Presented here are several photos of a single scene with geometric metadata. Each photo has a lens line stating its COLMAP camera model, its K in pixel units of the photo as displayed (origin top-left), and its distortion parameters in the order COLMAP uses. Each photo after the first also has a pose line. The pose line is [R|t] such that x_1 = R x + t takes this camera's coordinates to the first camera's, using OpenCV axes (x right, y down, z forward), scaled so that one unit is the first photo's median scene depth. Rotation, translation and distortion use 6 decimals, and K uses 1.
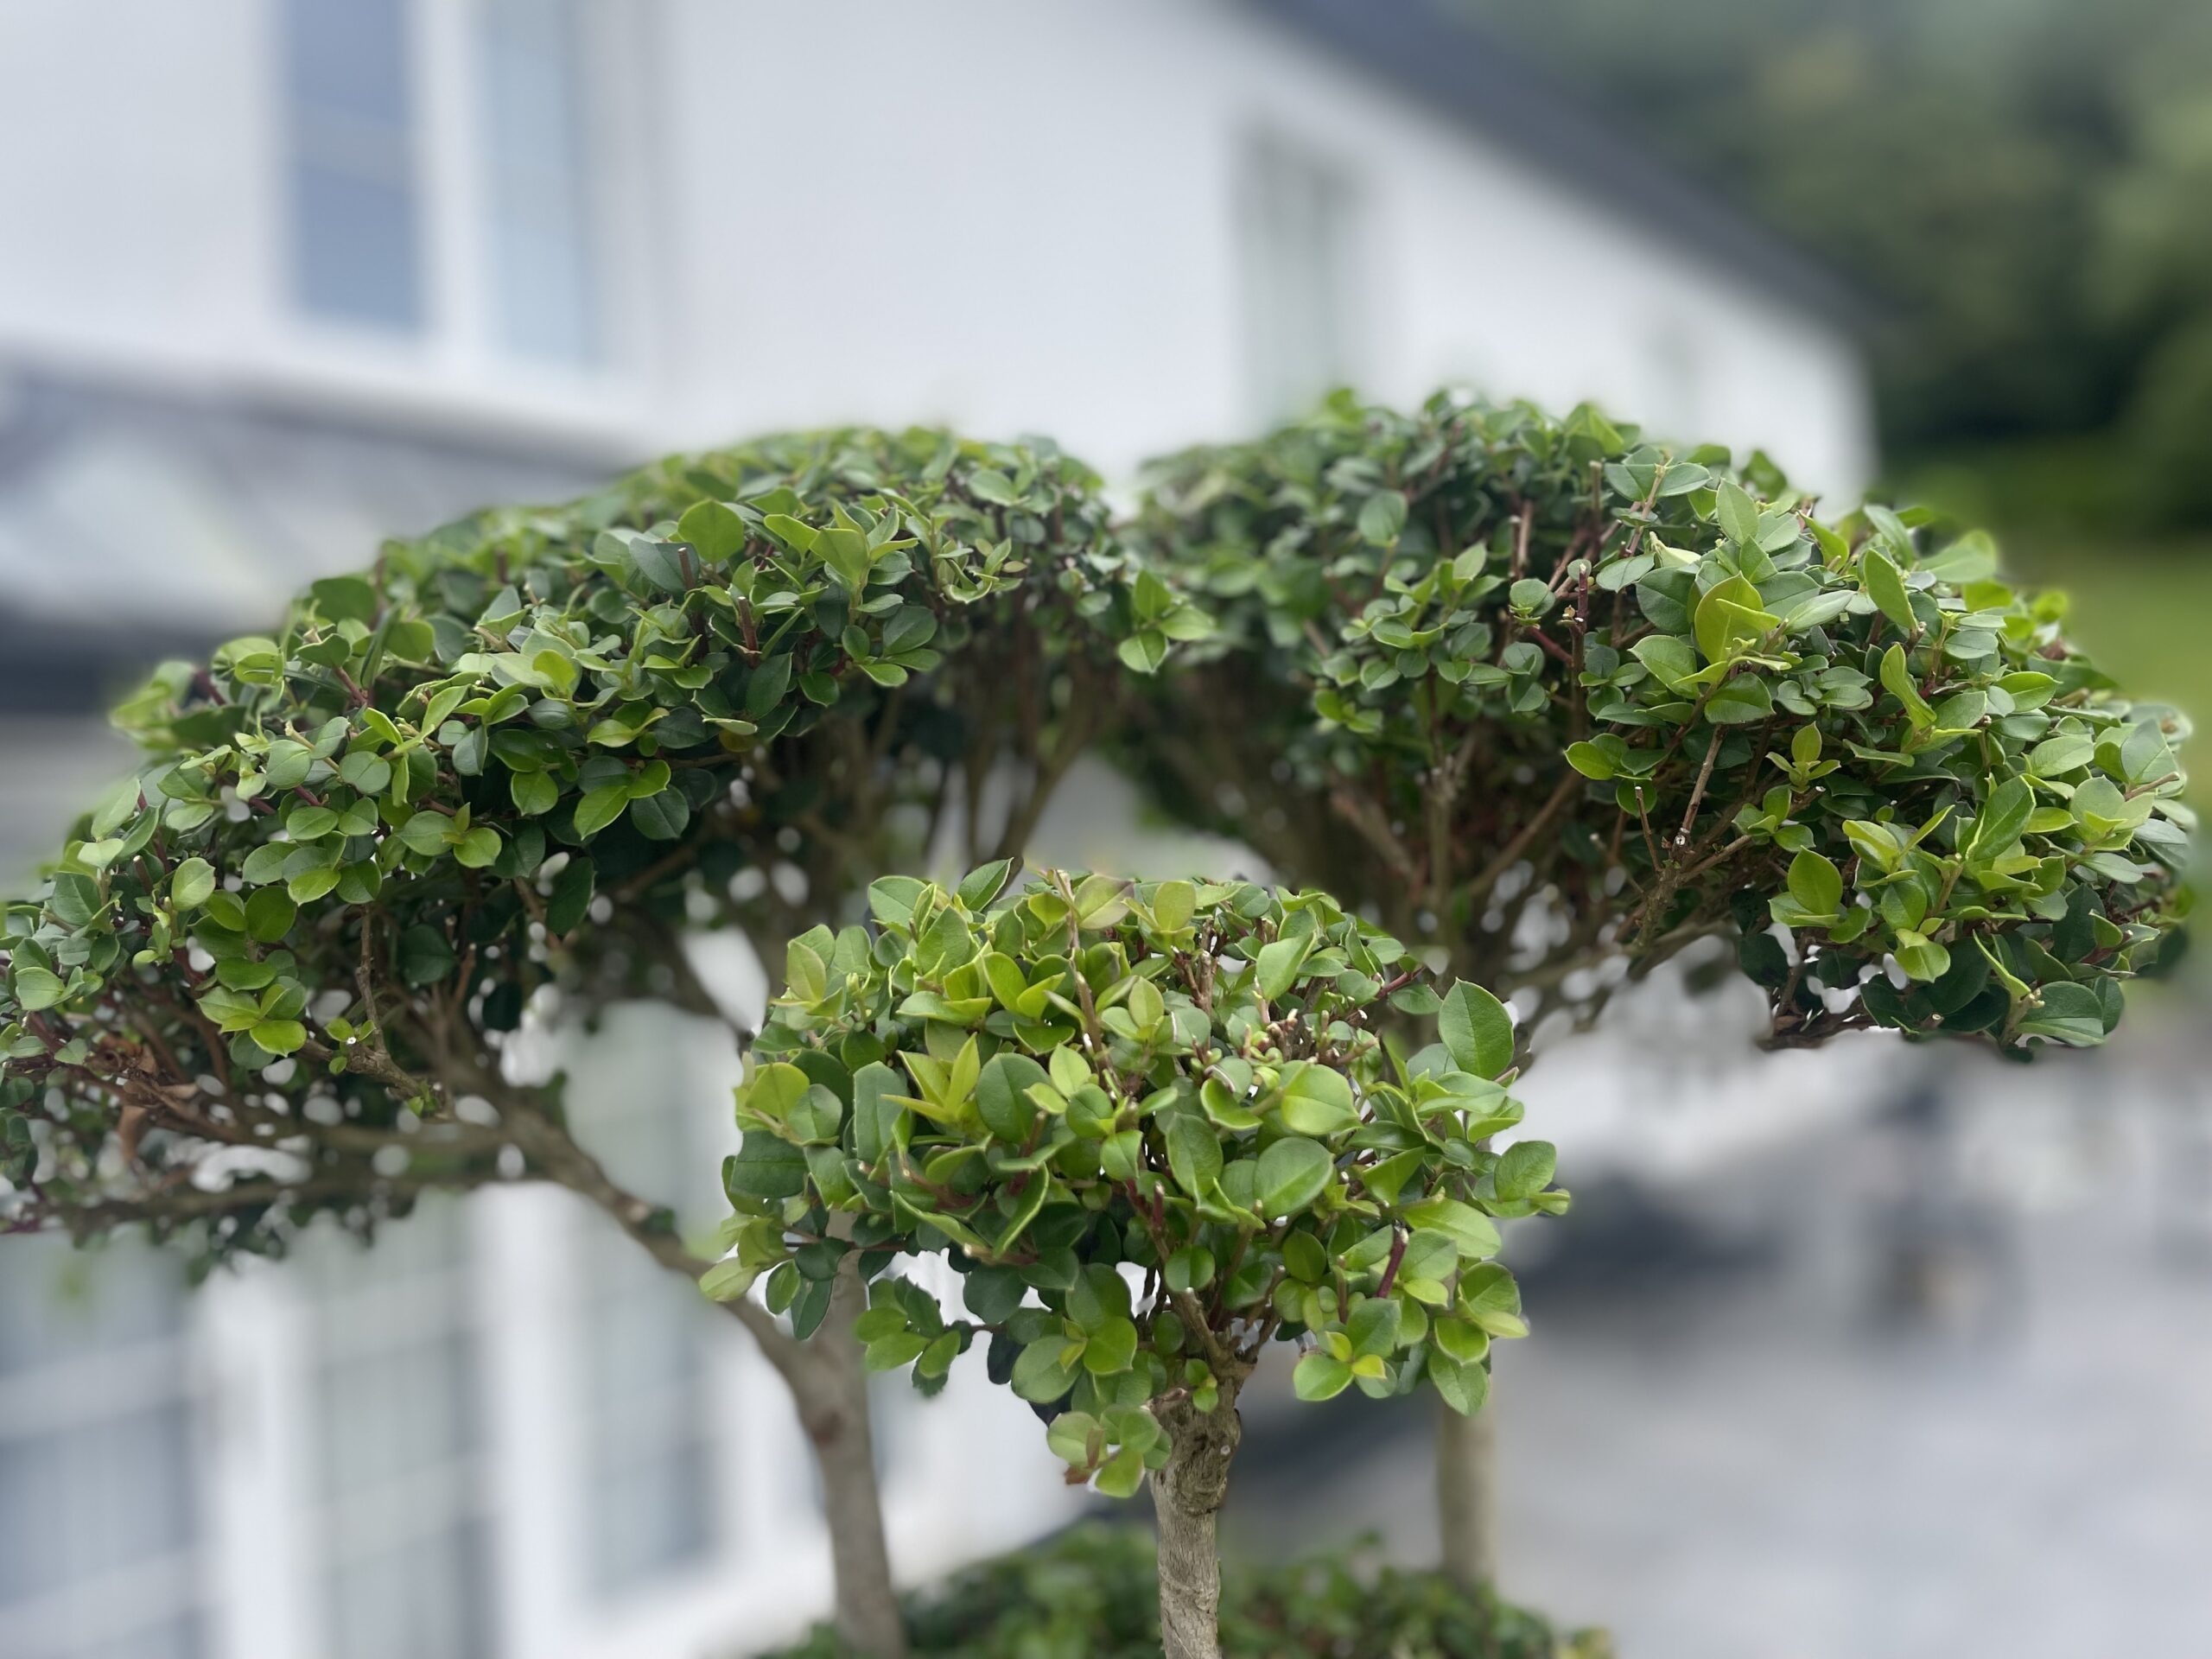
lens RADIAL K [[1661.1, 0, 1100.7], [0, 1661.1, 814.7], [0, 0, 1]] dist [-0.005557, -0.017516]
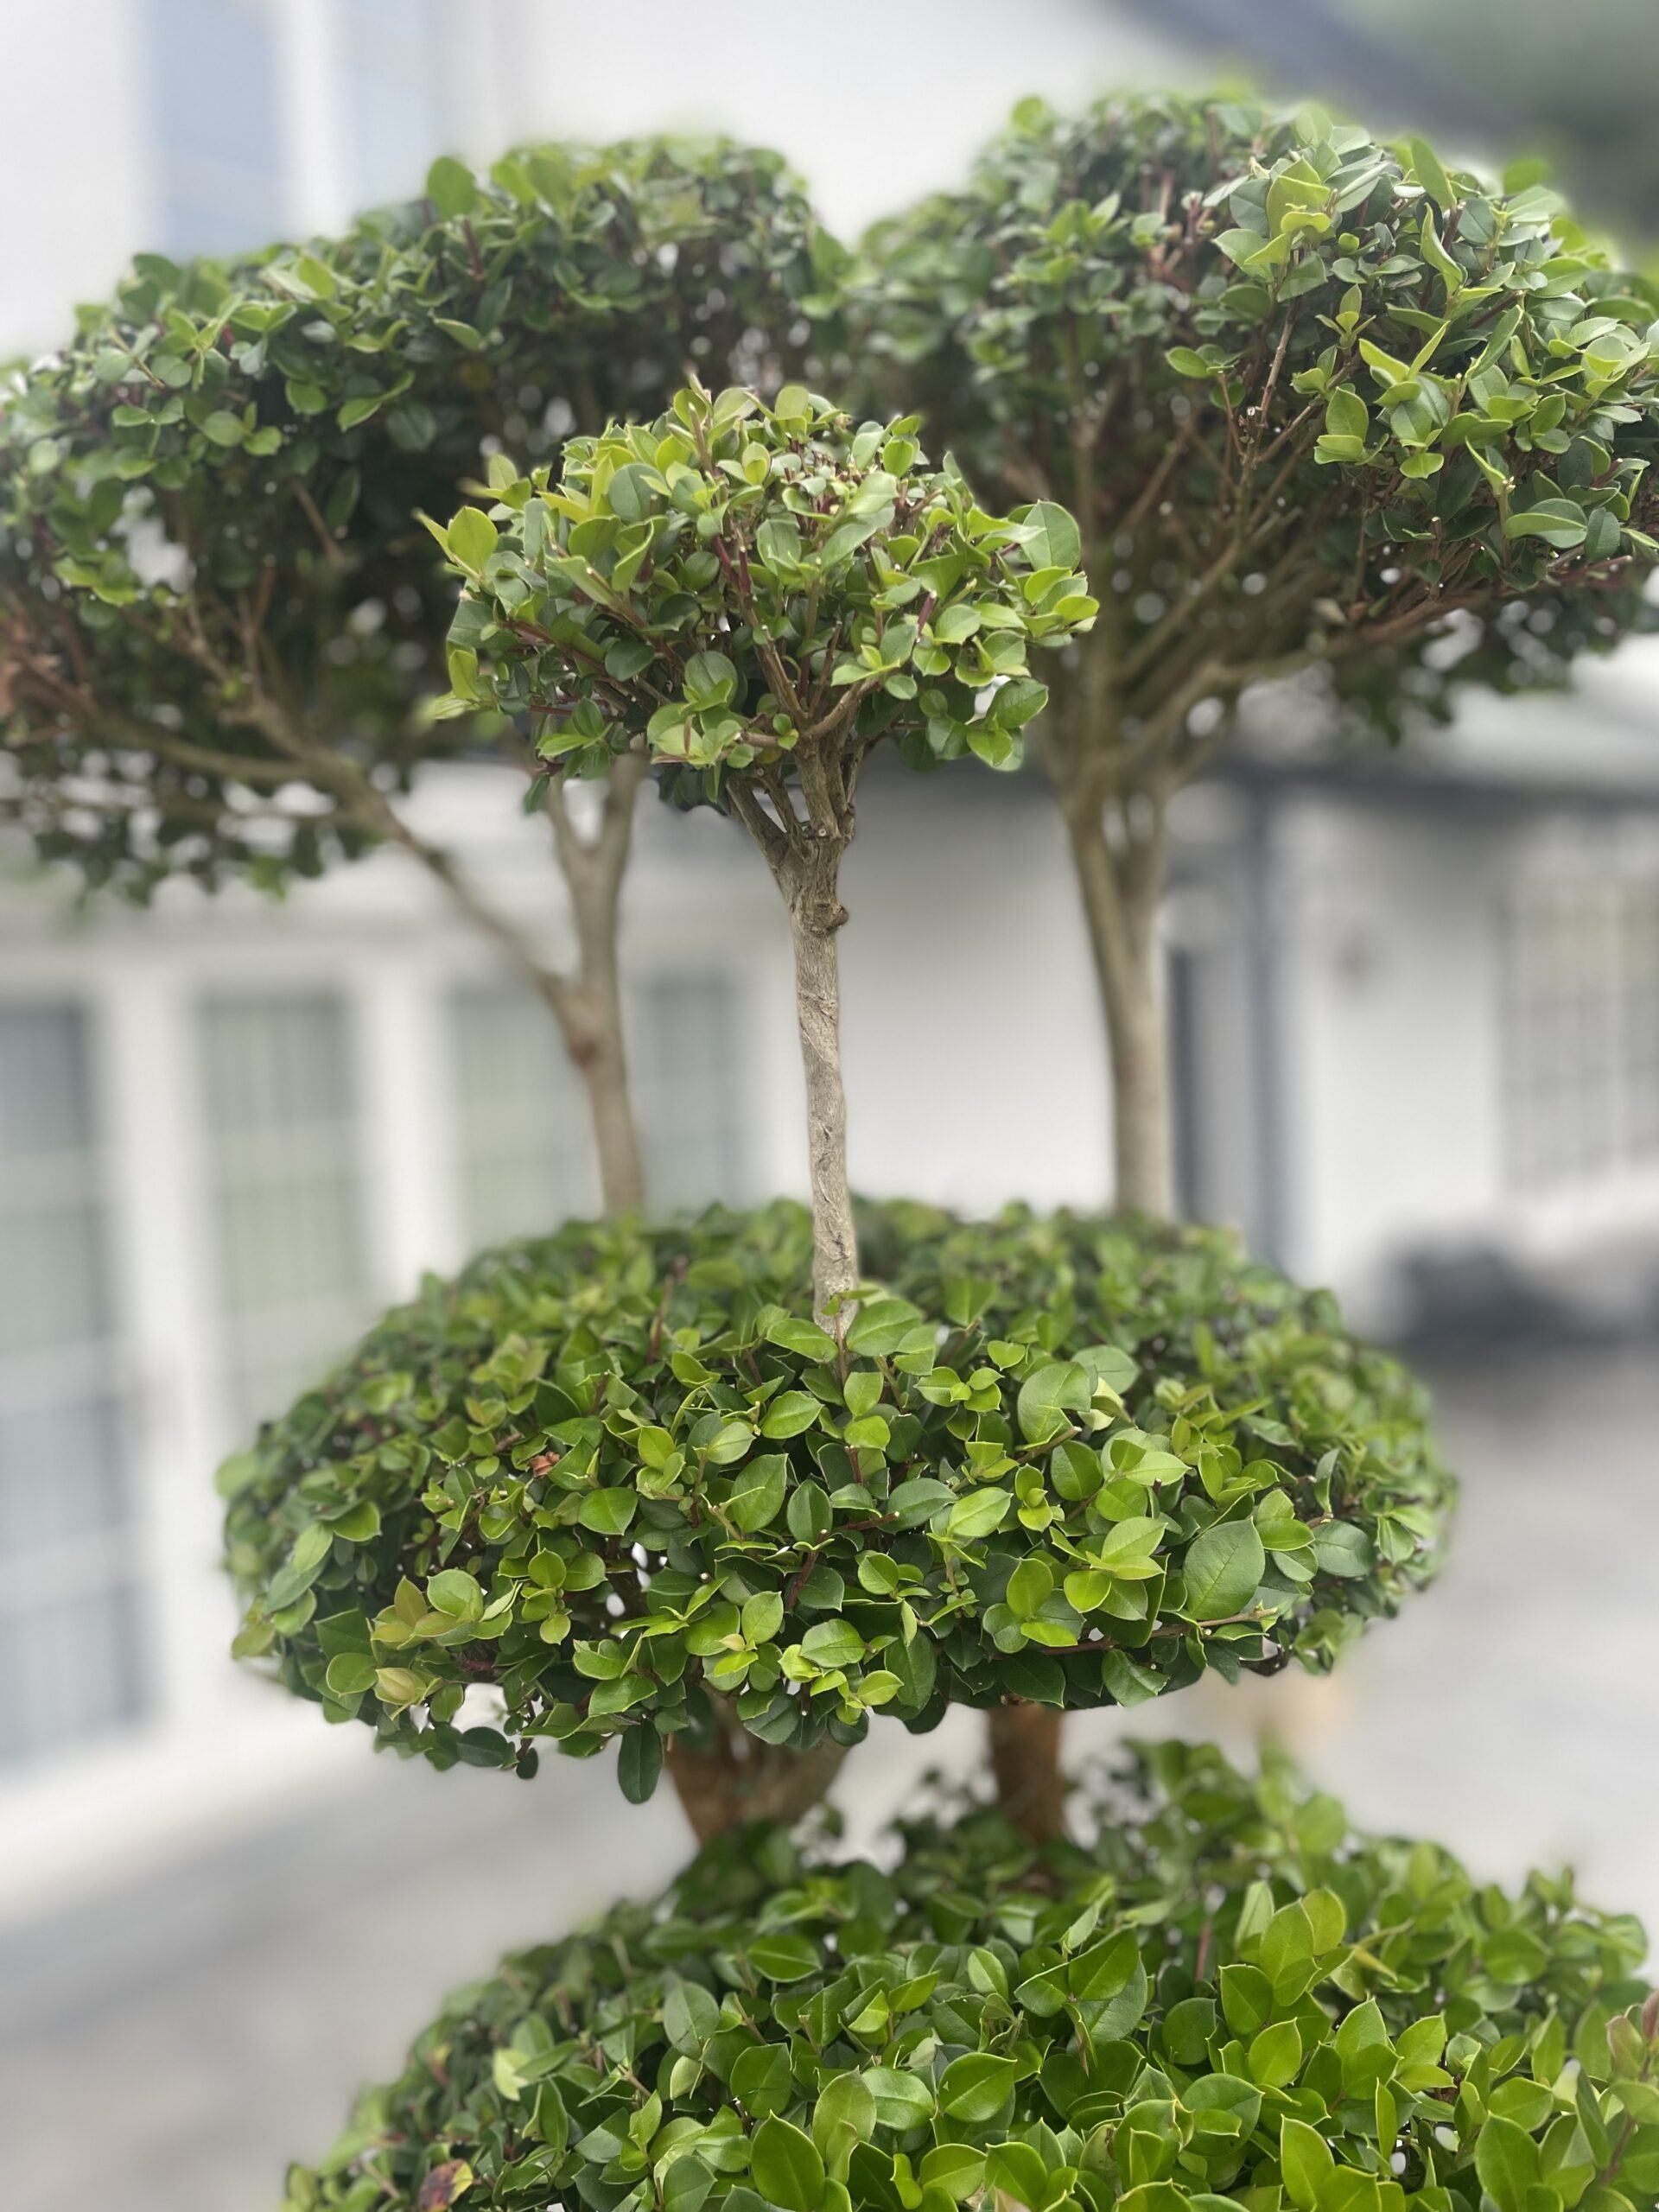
lens RADIAL K [[1661.1, 0, 838.4], [0, 1661.1, 1117.4], [0, 0, 1]] dist [-0.005557, -0.017516]
pose [[0.996426, 0.015198, -0.083097, 0.161161], [-0.003898, 0.990907, 0.134495, 0.349714], [0.084386, -0.133690, 0.987424, -0.247739]]
